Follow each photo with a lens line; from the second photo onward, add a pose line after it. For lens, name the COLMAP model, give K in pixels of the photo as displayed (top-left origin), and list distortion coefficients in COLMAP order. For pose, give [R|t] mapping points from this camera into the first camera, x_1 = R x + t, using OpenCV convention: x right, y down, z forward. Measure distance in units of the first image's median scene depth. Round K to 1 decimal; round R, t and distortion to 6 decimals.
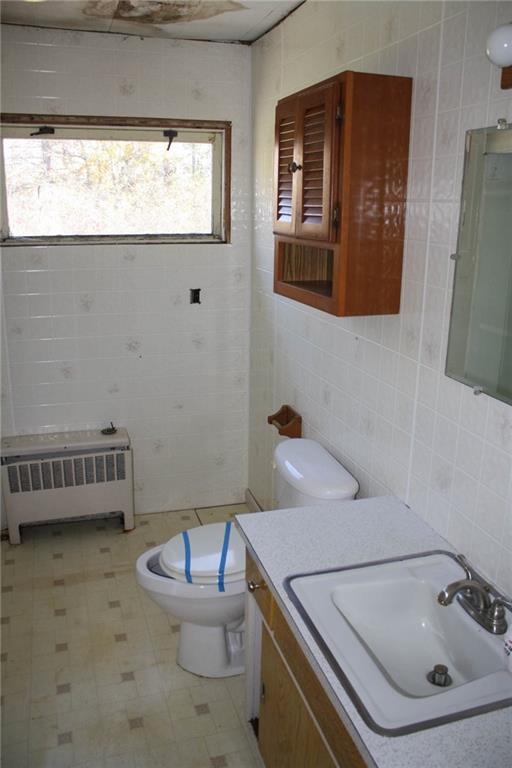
lens RADIAL K [[645.9, 0, 271.4], [0, 645.9, 388.5], [0, 0, 1]] dist [-0.164122, 0.144921]
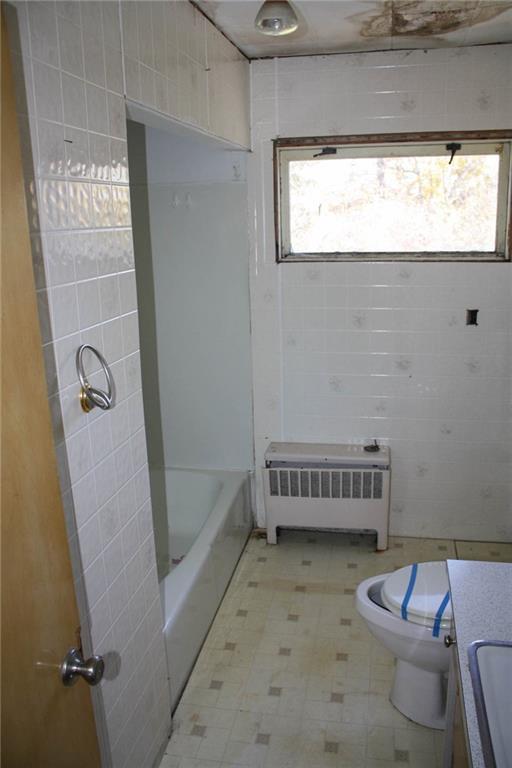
lens RADIAL K [[645.9, 0, 271.4], [0, 645.9, 388.5], [0, 0, 1]] dist [-0.164122, 0.144921]
pose [[0.872753, 0.086101, -0.480510, 0.087011], [-0.095600, 0.995409, 0.004726, -0.016784], [0.478710, 0.041812, 0.876977, 0.046757]]
